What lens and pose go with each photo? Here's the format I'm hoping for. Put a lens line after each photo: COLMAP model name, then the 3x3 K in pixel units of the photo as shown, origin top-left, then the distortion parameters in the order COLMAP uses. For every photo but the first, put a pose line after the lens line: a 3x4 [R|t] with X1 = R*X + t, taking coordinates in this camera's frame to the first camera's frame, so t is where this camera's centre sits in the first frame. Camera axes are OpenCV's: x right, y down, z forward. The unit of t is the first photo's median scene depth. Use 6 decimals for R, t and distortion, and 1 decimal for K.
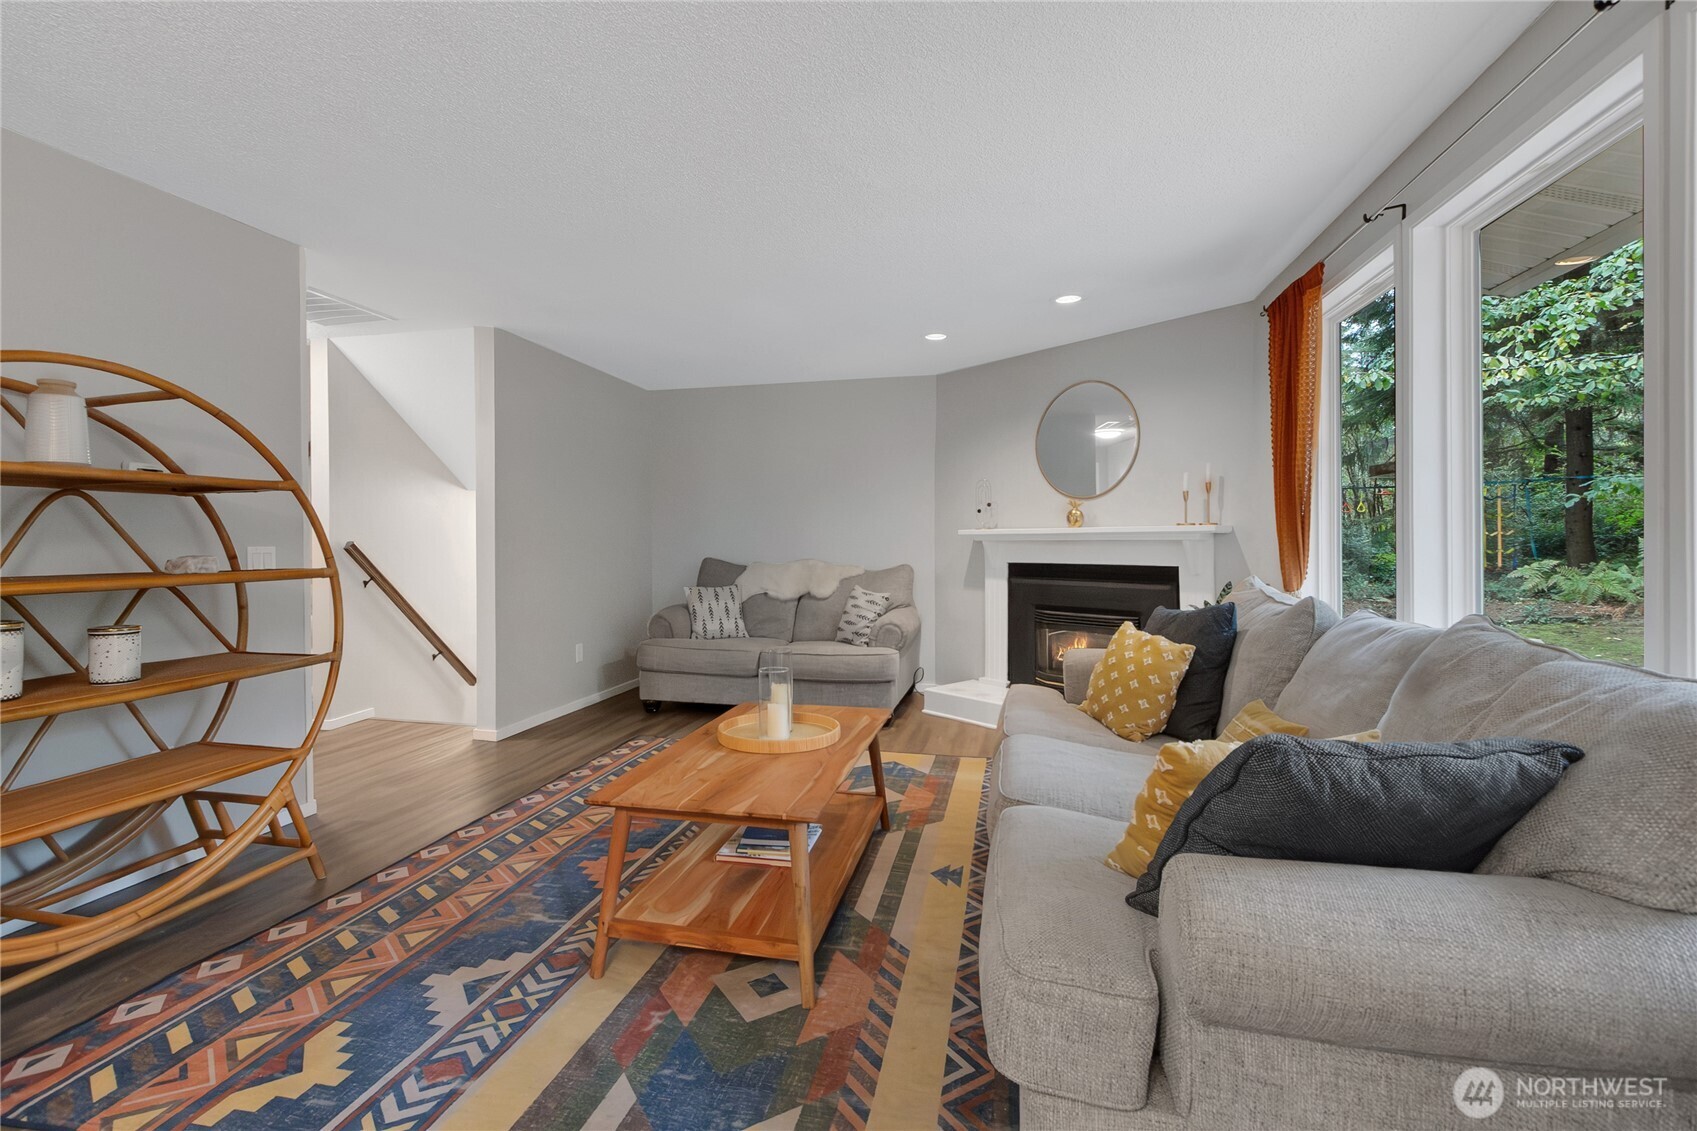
lens RADIAL K [[785.0, 0, 840.4], [0, 785.0, 540.8], [0, 0, 1]] dist [0.001443, -0.000473]
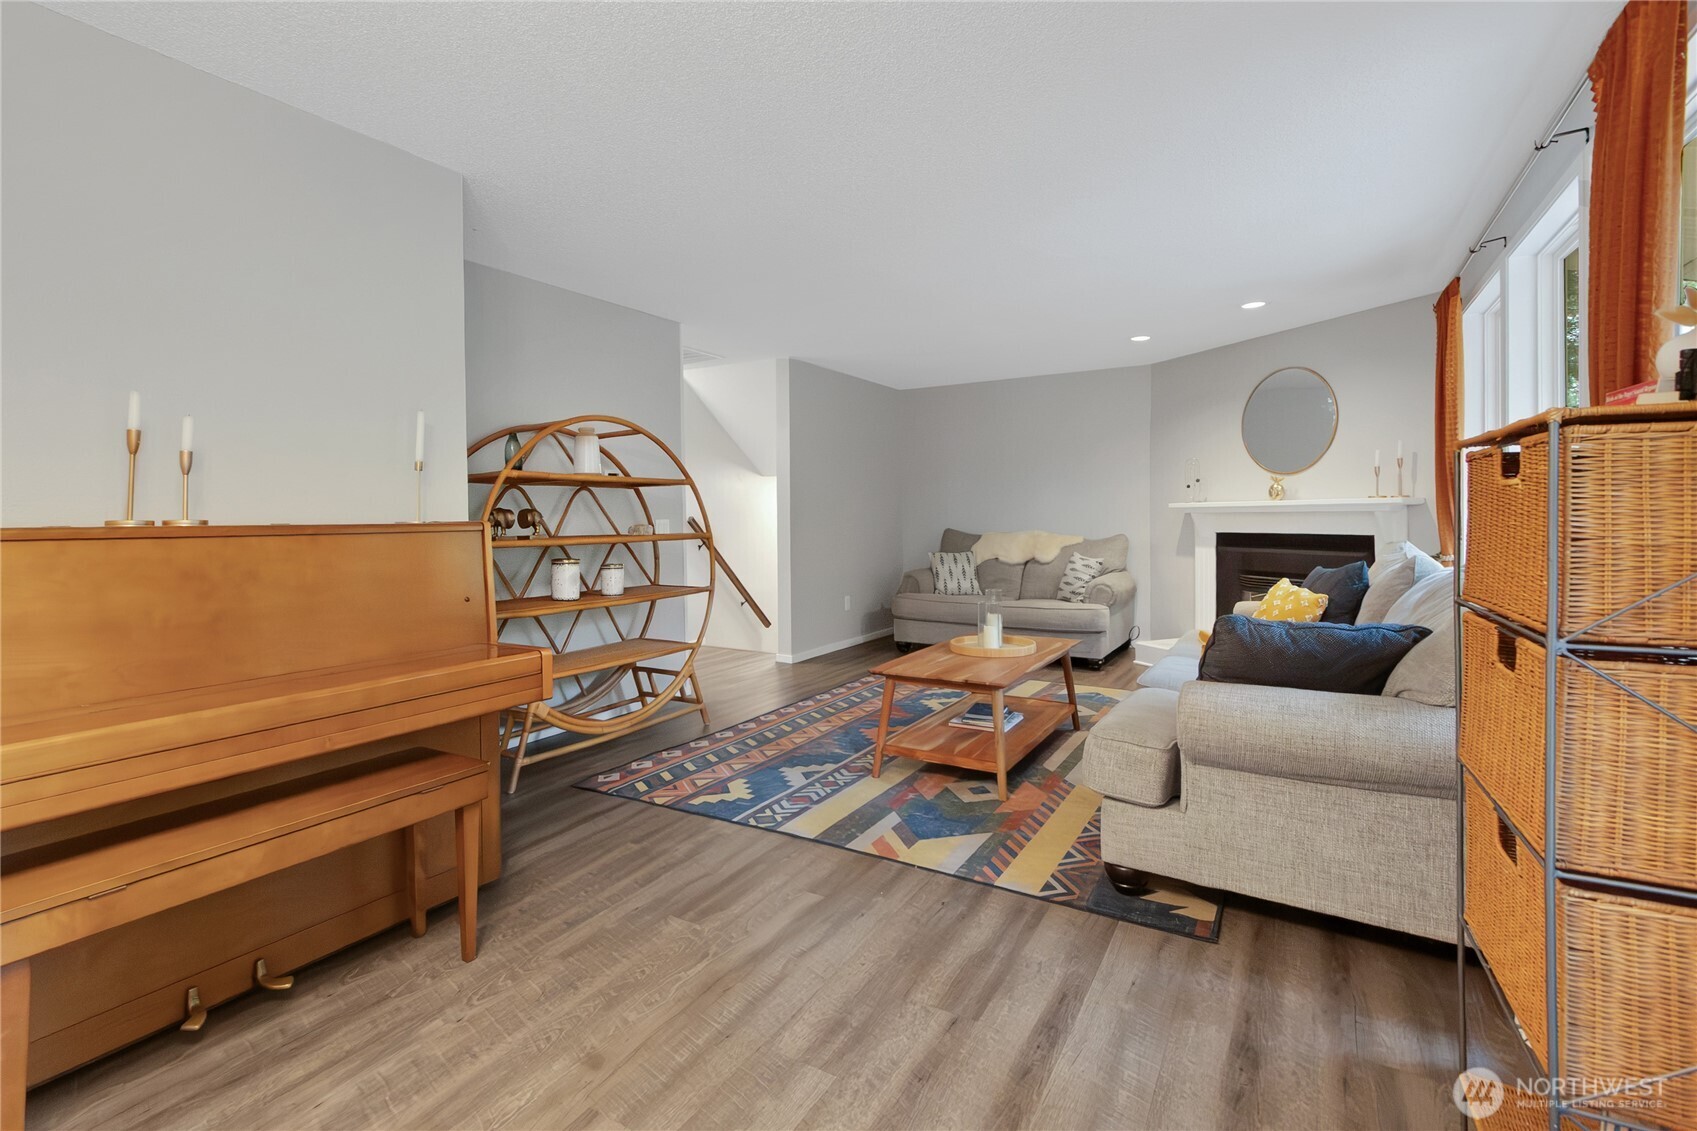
lens RADIAL K [[785.0, 0, 840.4], [0, 785.0, 540.8], [0, 0, 1]] dist [0.001443, -0.000473]
pose [[0.952237, 0.004399, -0.305328, 0.094446], [0.005750, 0.999461, 0.032331, 0.001357], [0.305306, -0.032542, 0.951698, -0.449712]]
